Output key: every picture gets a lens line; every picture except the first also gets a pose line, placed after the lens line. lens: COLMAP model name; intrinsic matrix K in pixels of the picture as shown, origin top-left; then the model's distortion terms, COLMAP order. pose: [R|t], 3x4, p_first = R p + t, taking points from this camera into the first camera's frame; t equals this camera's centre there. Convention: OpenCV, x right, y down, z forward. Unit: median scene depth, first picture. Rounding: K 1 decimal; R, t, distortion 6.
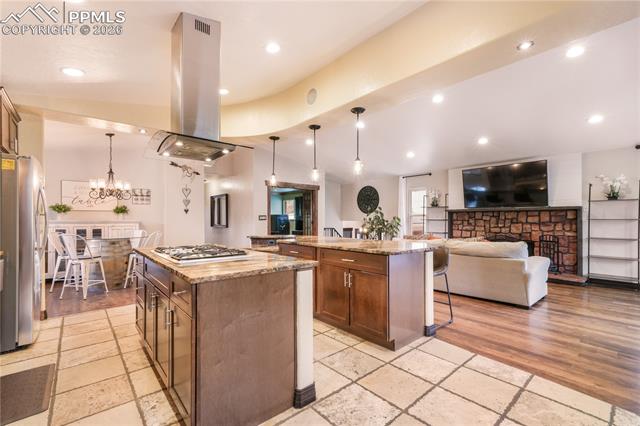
lens RADIAL K [[280.5, 0, 319.3], [0, 280.5, 213.9], [0, 0, 1]] dist [0.014717, 0.000238]
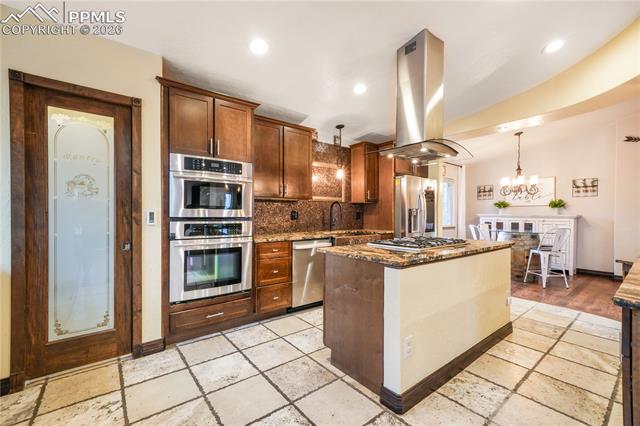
lens RADIAL K [[280.5, 0, 321.1], [0, 280.5, 213.5], [0, 0, 1]] dist [0.014717, 0.000238]
pose [[-0.030728, 0.003921, -0.999520, 0.297595], [0.012569, 0.999915, 0.003537, 0.004388], [0.999449, -0.012454, -0.030775, 0.263925]]
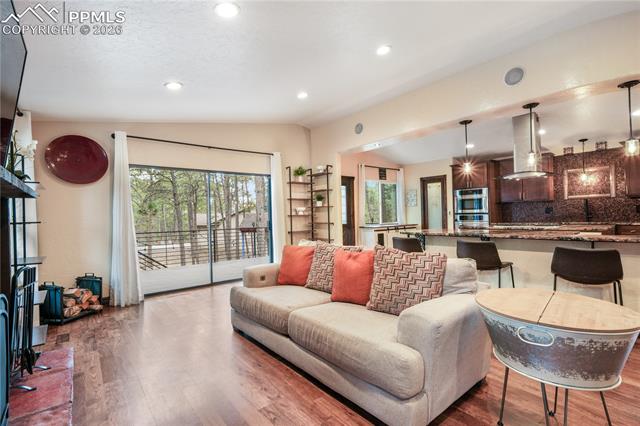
lens RADIAL K [[298.6, 0, 318.6], [0, 298.6, 214.5], [0, 0, 1]] dist [0.005101, 0.000378]
pose [[-0.998942, 0.033546, 0.031467, 0.421059], [0.033007, 0.999302, -0.017500, 0.017455], [-0.032032, -0.016443, -0.999352, 1.323214]]
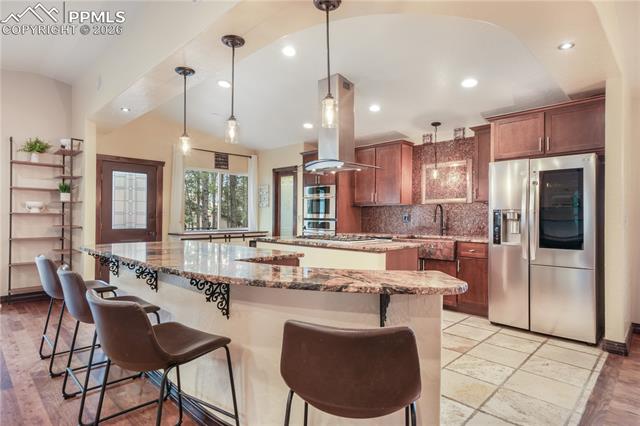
lens RADIAL K [[351.4, 0, 320.3], [0, 351.4, 214.1], [0, 0, 1]] dist [0.026326, 0.000716]
pose [[-0.996727, 0.000860, -0.080833, -0.087220], [0.002473, 0.999800, -0.019860, 0.018404], [0.080799, -0.019995, -0.996530, 1.134231]]
